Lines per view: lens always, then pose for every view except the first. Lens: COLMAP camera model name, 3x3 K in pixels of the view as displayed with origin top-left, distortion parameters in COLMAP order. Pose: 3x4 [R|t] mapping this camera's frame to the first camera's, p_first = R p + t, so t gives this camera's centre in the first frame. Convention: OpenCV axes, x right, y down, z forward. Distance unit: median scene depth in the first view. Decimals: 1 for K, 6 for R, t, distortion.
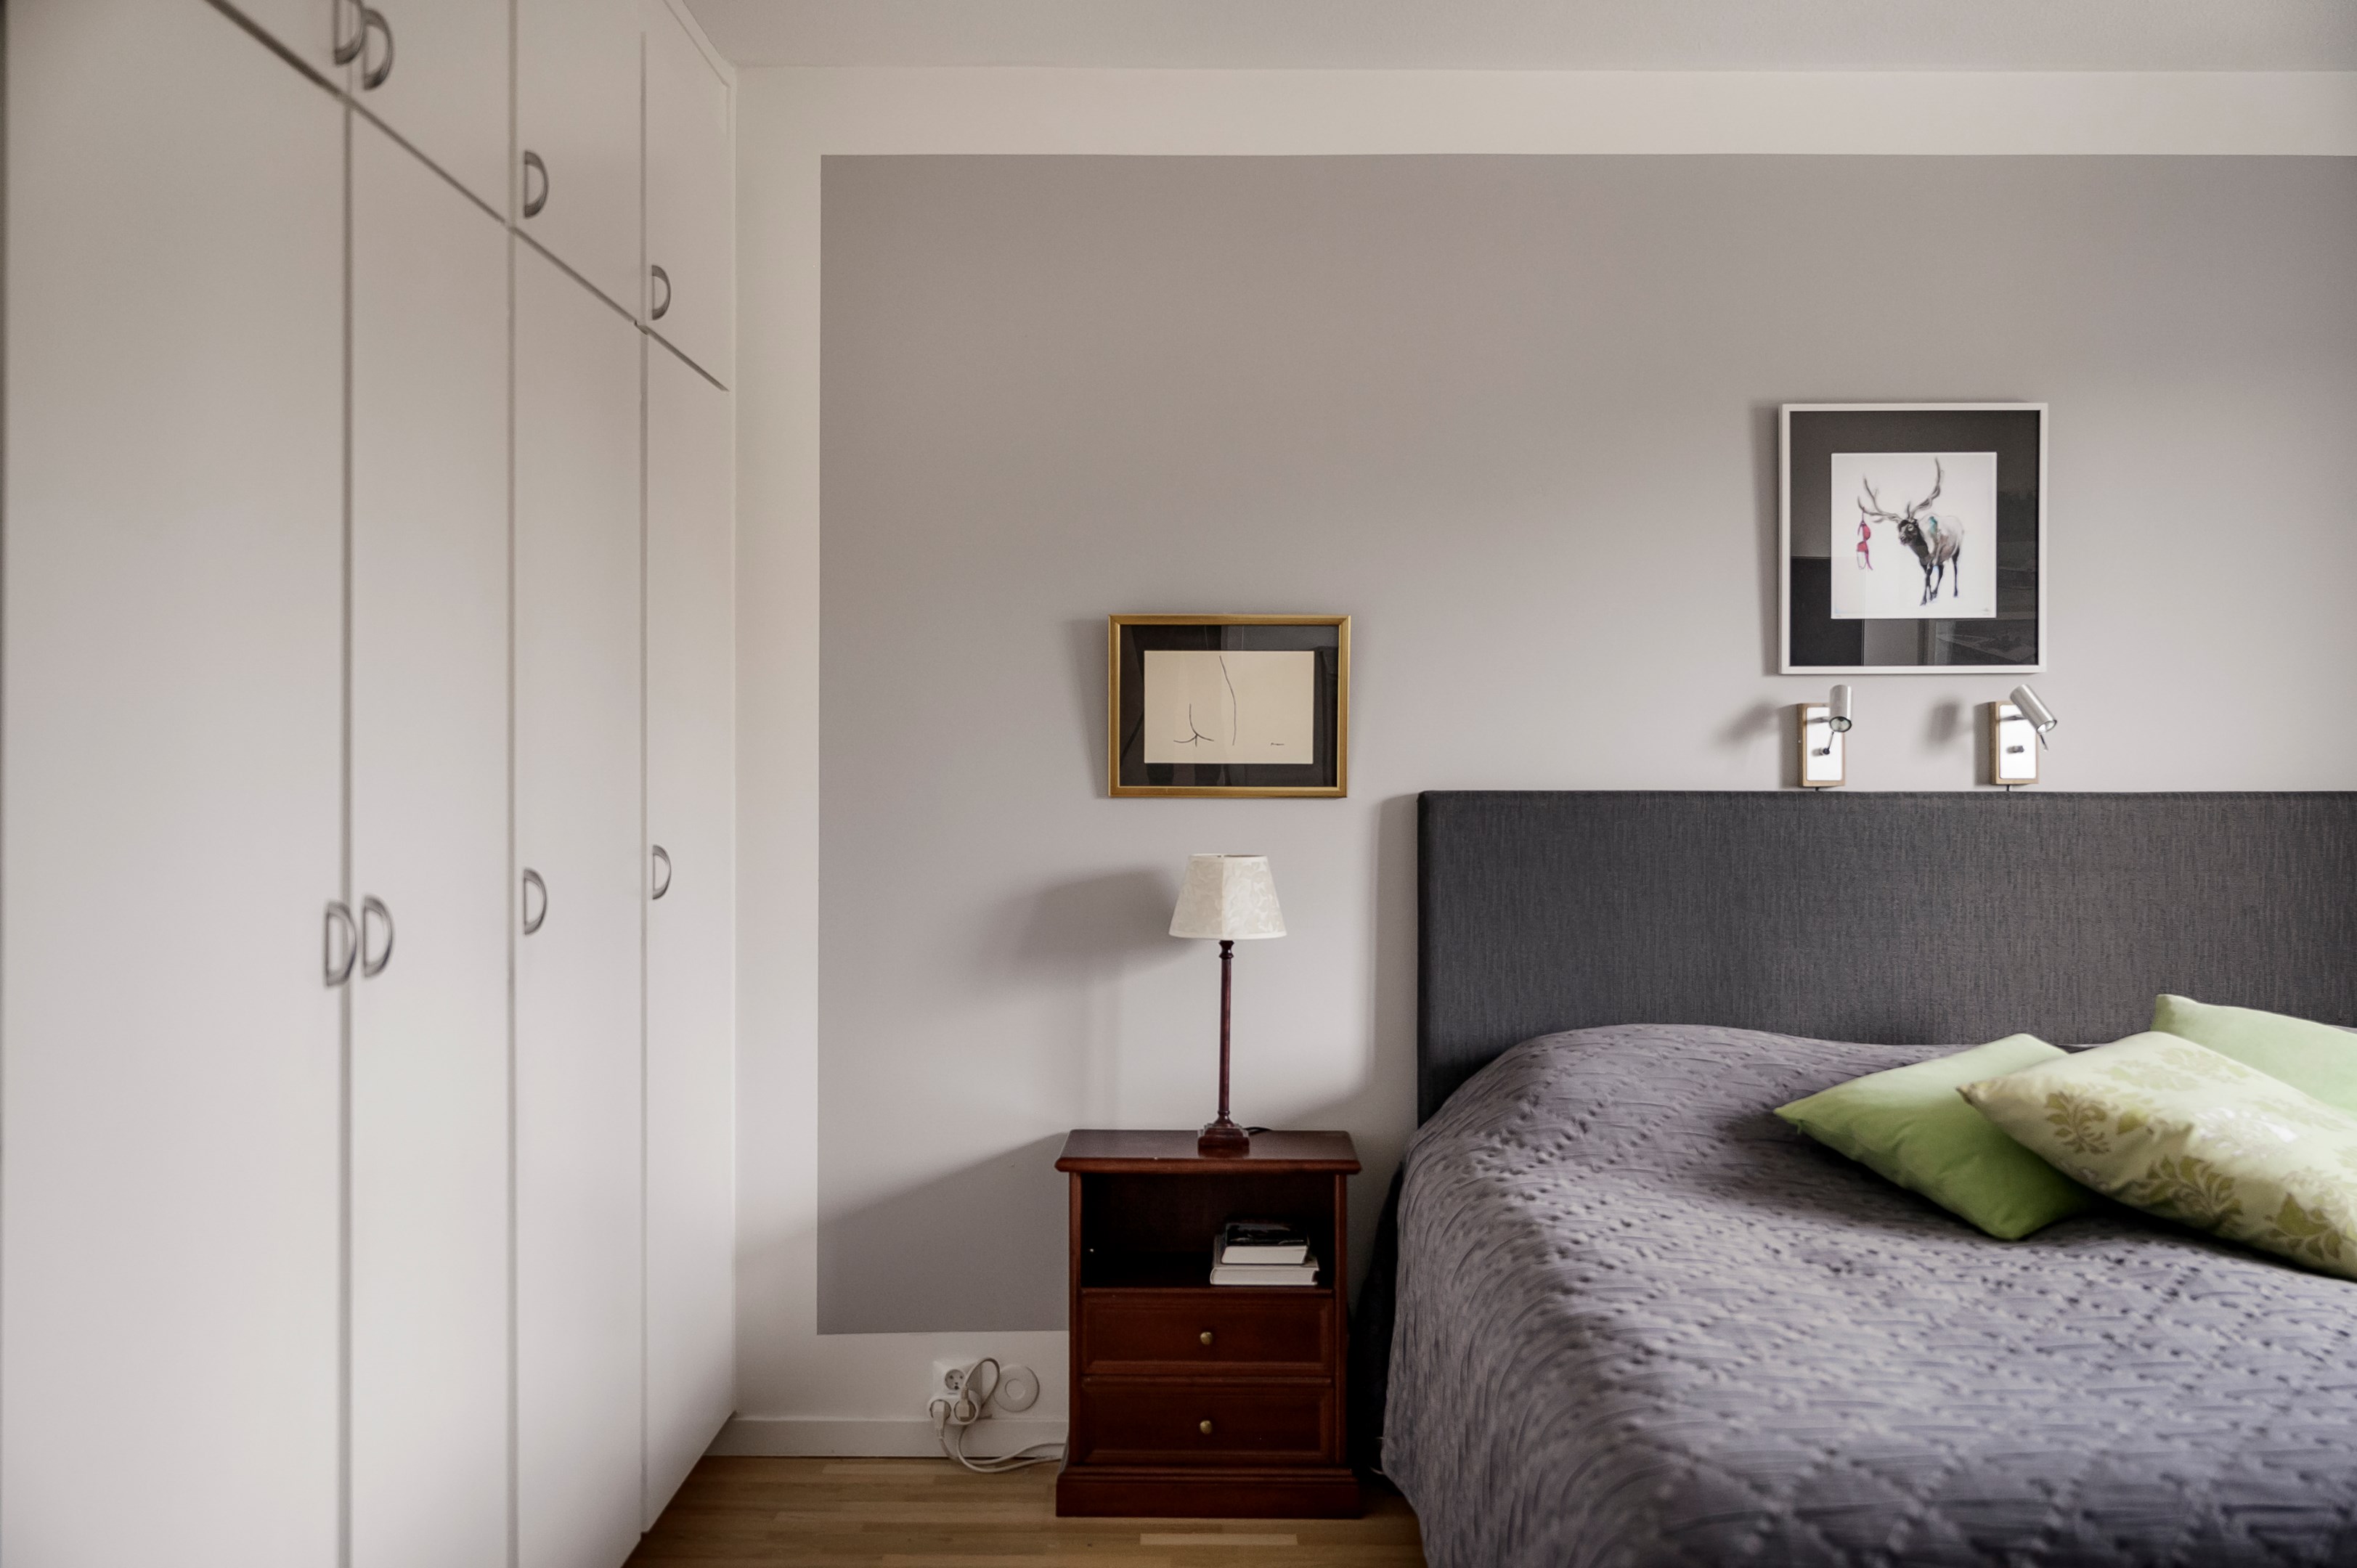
lens RADIAL K [[2125.7, 0, 1178.6], [0, 2125.7, 737.3], [0, 0, 1]] dist [0.003441, -0.002665]
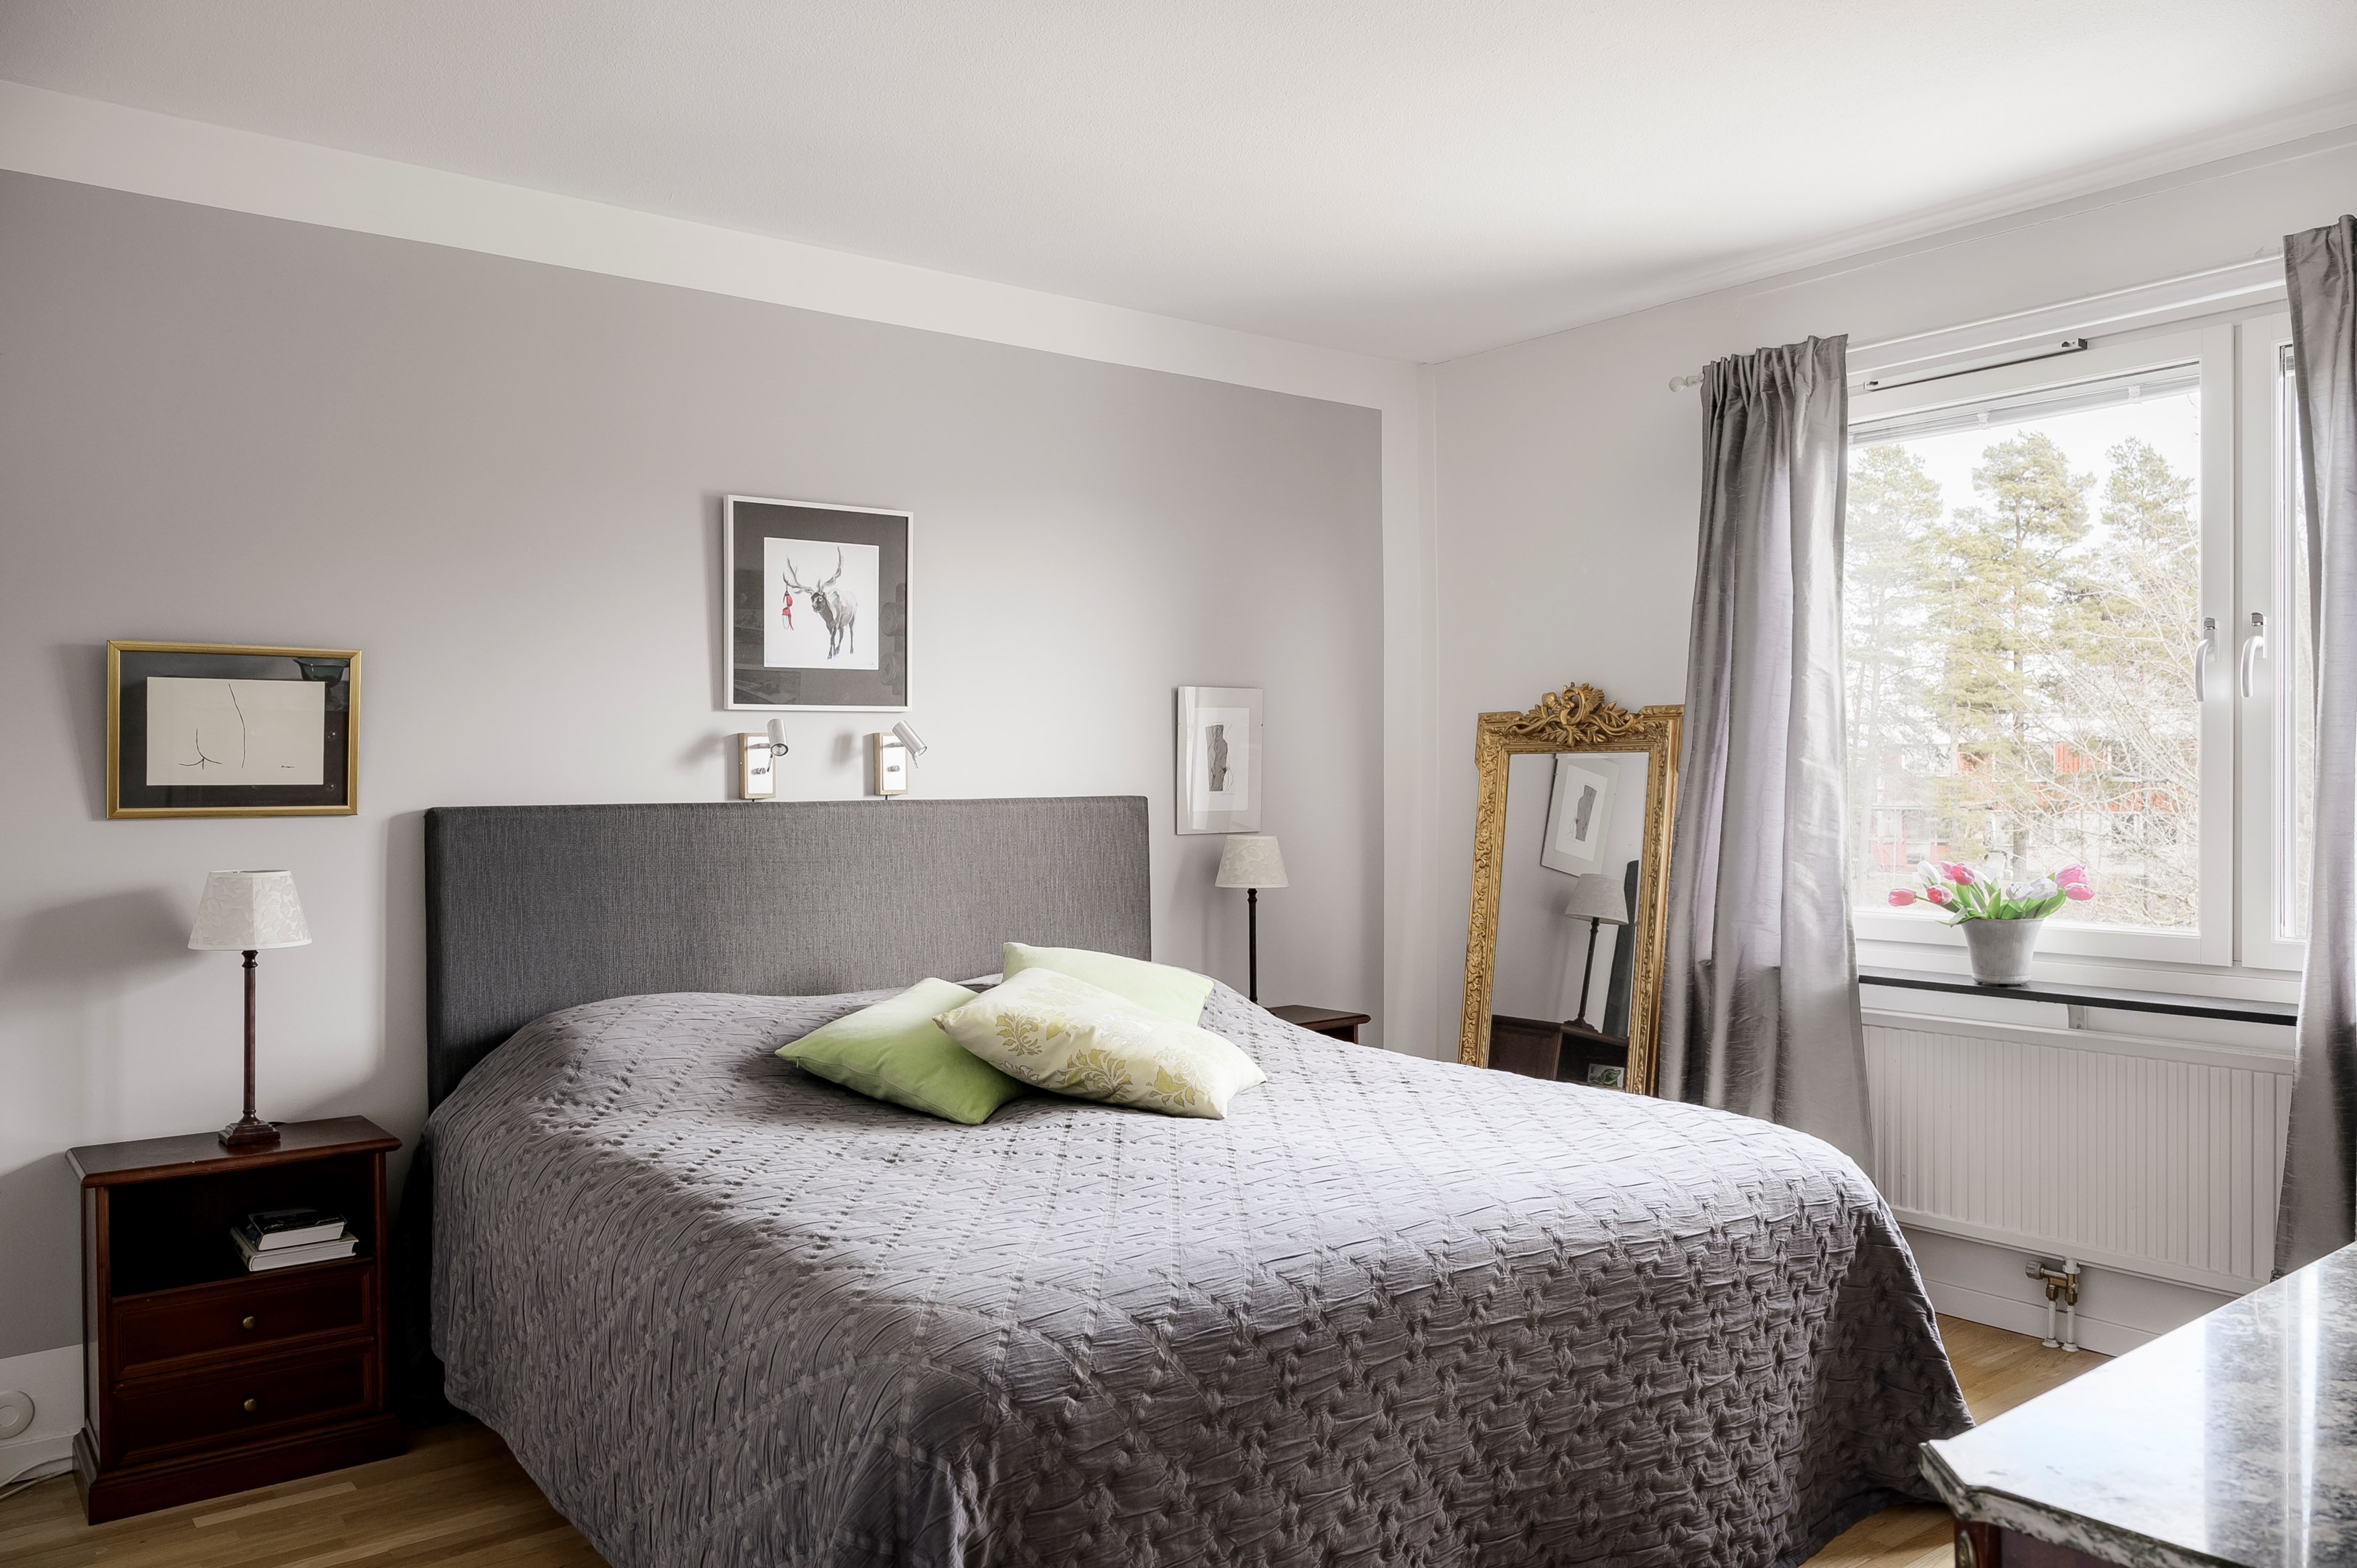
lens RADIAL K [[1730.8, 0, 1178.5], [0, 1730.8, 784.0], [0, 0, 1]] dist [-0.003790, 0.003844]
pose [[0.789662, -0.009738, 0.613465, -0.146343], [0.001725, 0.999905, 0.013652, 0.000818], [-0.613540, -0.009723, 0.789604, 0.028867]]
